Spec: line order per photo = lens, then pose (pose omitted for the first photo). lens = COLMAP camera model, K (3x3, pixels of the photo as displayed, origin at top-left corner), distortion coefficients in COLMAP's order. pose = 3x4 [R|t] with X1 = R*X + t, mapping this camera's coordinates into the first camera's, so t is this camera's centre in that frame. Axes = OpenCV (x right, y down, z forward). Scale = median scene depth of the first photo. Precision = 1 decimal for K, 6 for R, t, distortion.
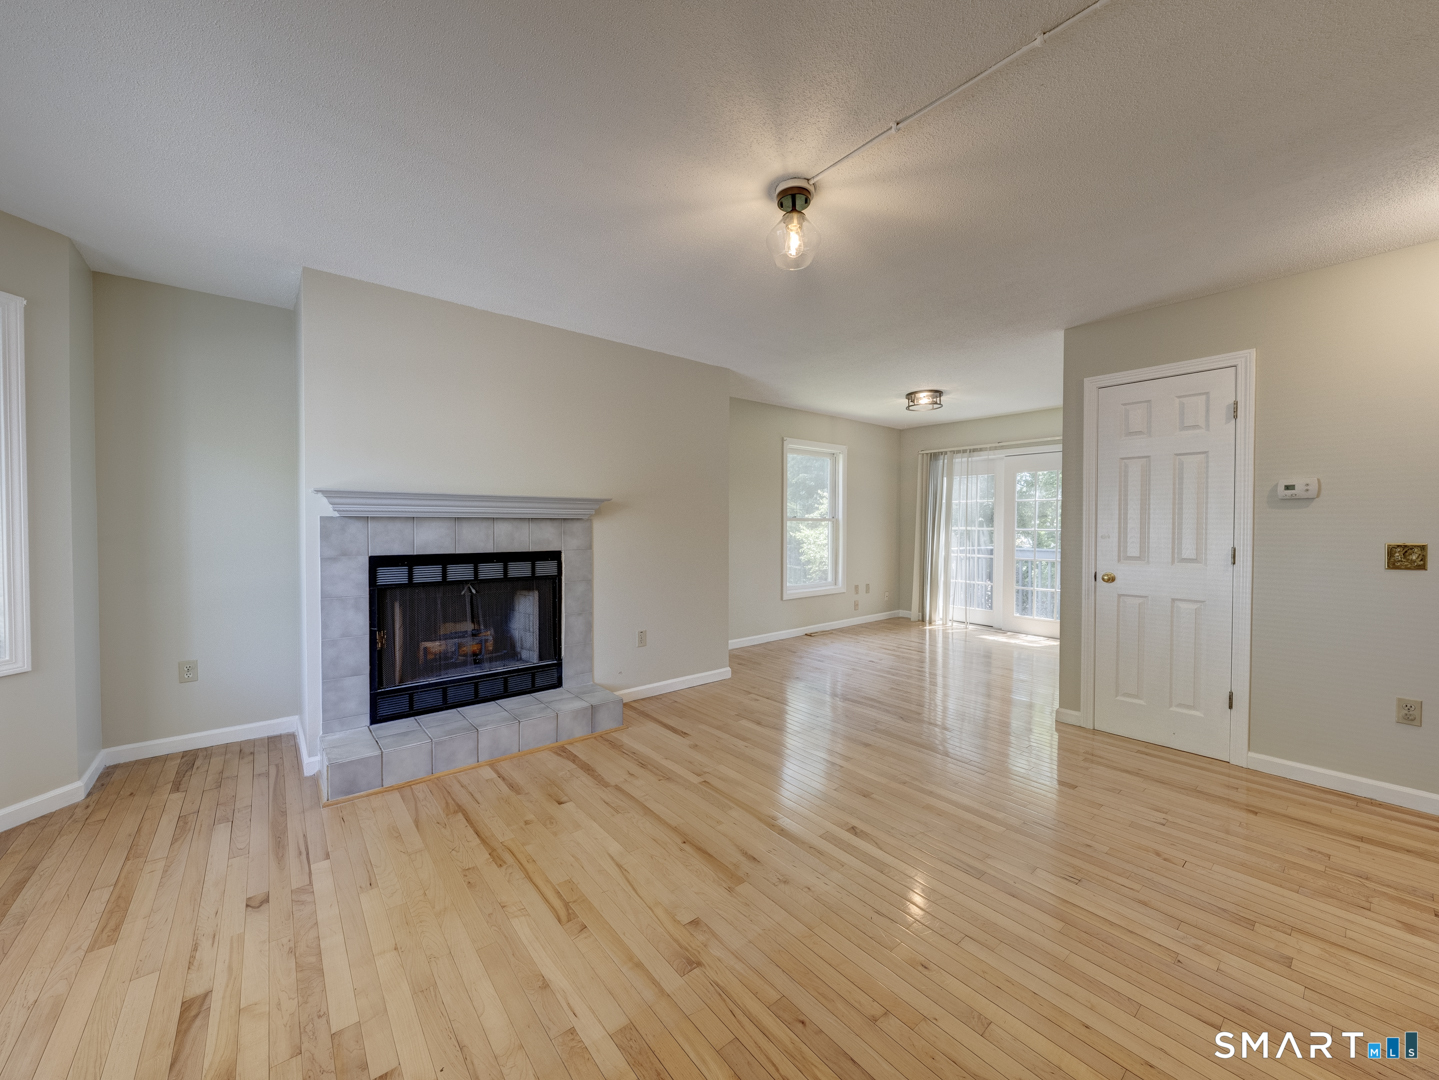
lens RADIAL K [[553.0, 0, 717.3], [0, 553.0, 538.8], [0, 0, 1]] dist [-0.004116, -0.000239]
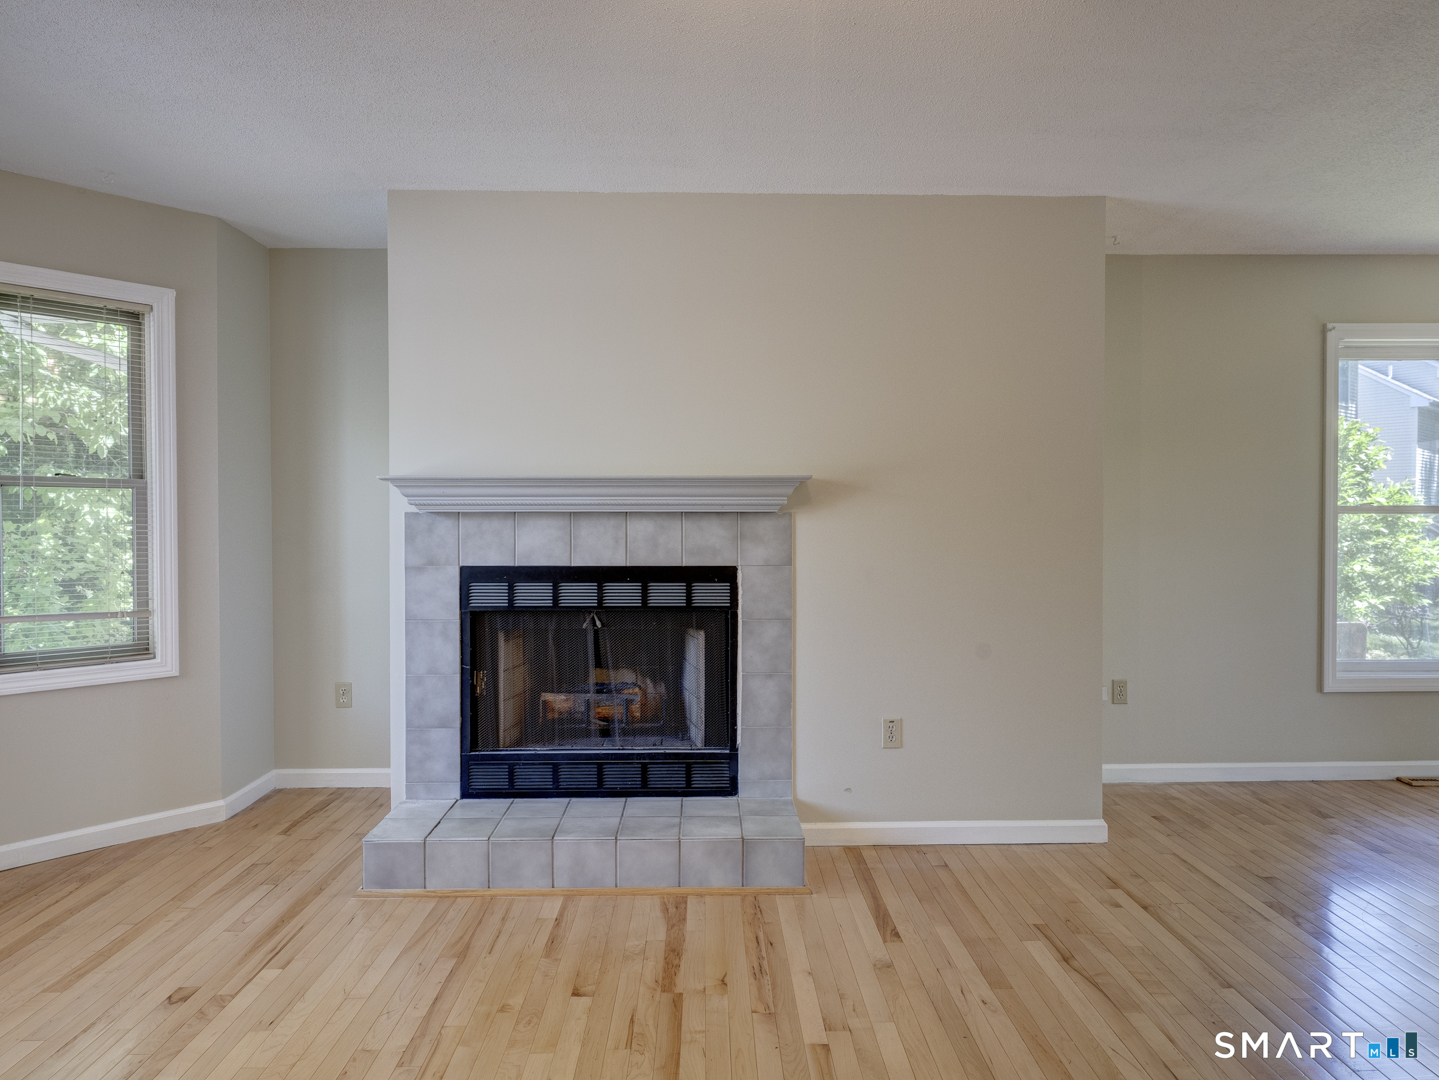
lens RADIAL K [[877.3, 0, 717.7], [0, 877.3, 538.9], [0, 0, 1]] dist [0.002745, 0.000800]
pose [[0.784315, 0.008916, -0.620299, 0.335440], [-0.013809, 0.999900, -0.003089, -0.005551], [0.620209, 0.010988, 0.784360, 0.286230]]
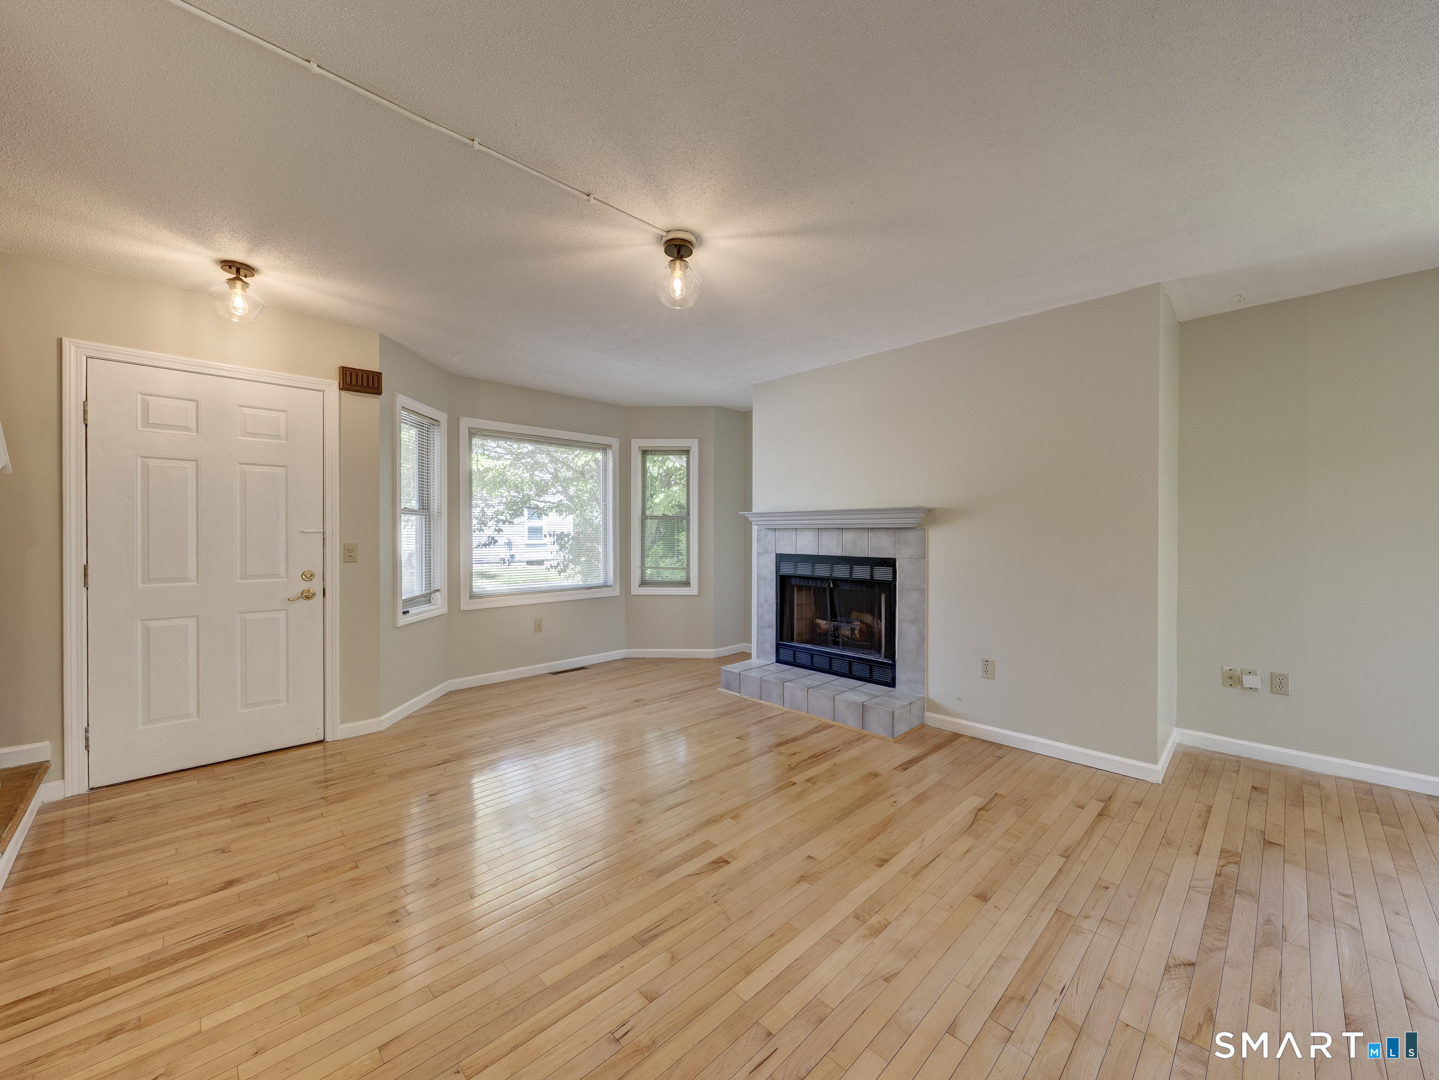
lens RADIAL K [[553.0, 0, 719.4], [0, 553.0, 538.5], [0, 0, 1]] dist [-0.004116, -0.000239]
pose [[0.086632, 0.006583, -0.996219, 0.861886], [-0.029819, 0.999547, 0.004012, -0.011722], [0.995794, 0.029359, 0.086789, 0.667290]]
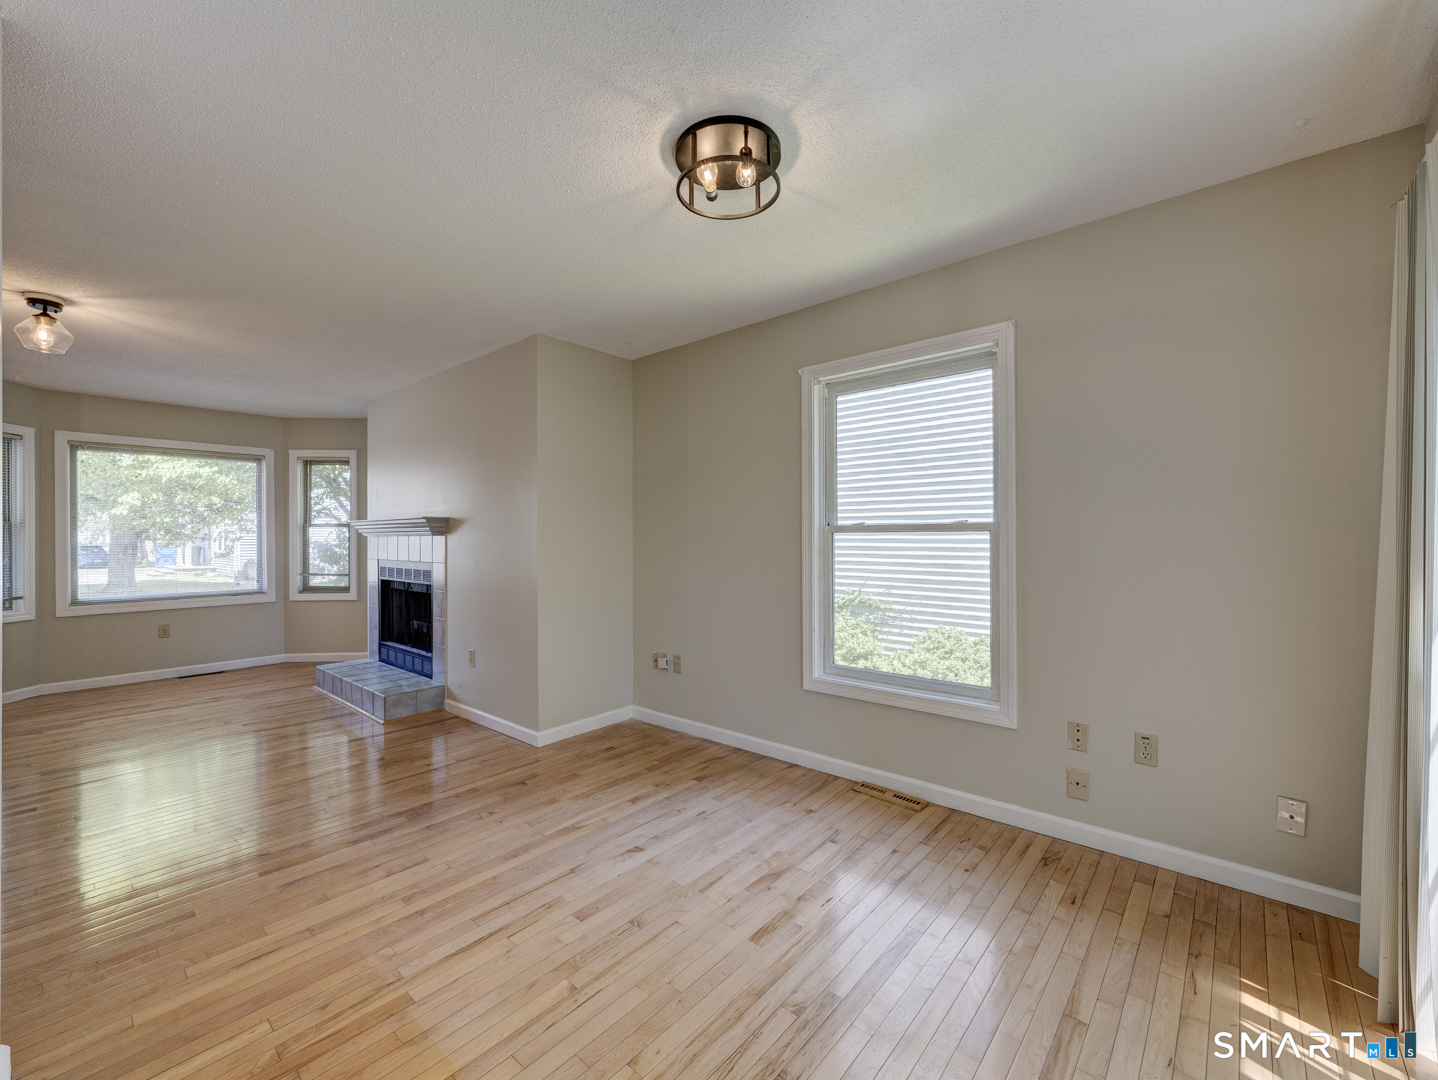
lens RADIAL K [[590.7, 0, 711.6], [0, 590.7, 542.3], [0, 0, 1]] dist [-0.009512, -0.000347]
pose [[0.174708, 0.002771, -0.984616, 1.232262], [-0.023066, 0.999733, -0.001280, -0.039563], [0.984350, 0.022935, 0.174726, 1.595518]]
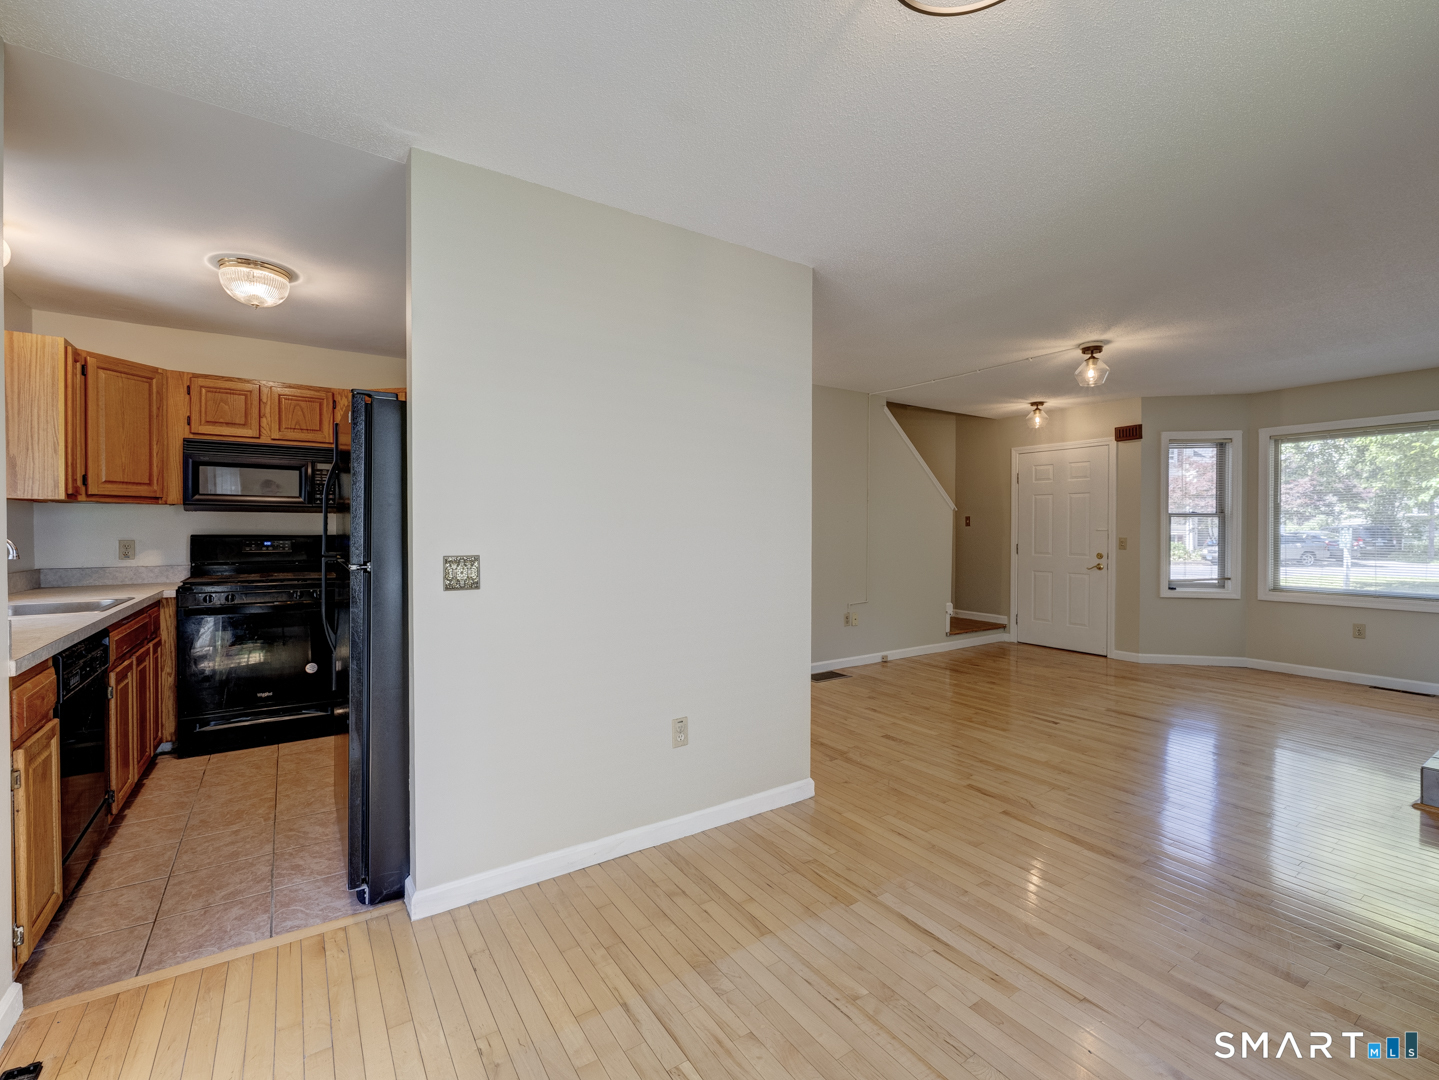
lens RADIAL K [[650.3, 0, 747.7], [0, 650.3, 525.4], [0, 0, 1]] dist [-0.011603, 0.000102]
pose [[-0.997874, -0.006753, 0.064816, 0.749104], [-0.005163, 0.999682, 0.024670, -0.057585], [-0.064962, 0.024283, -0.997592, 2.129504]]
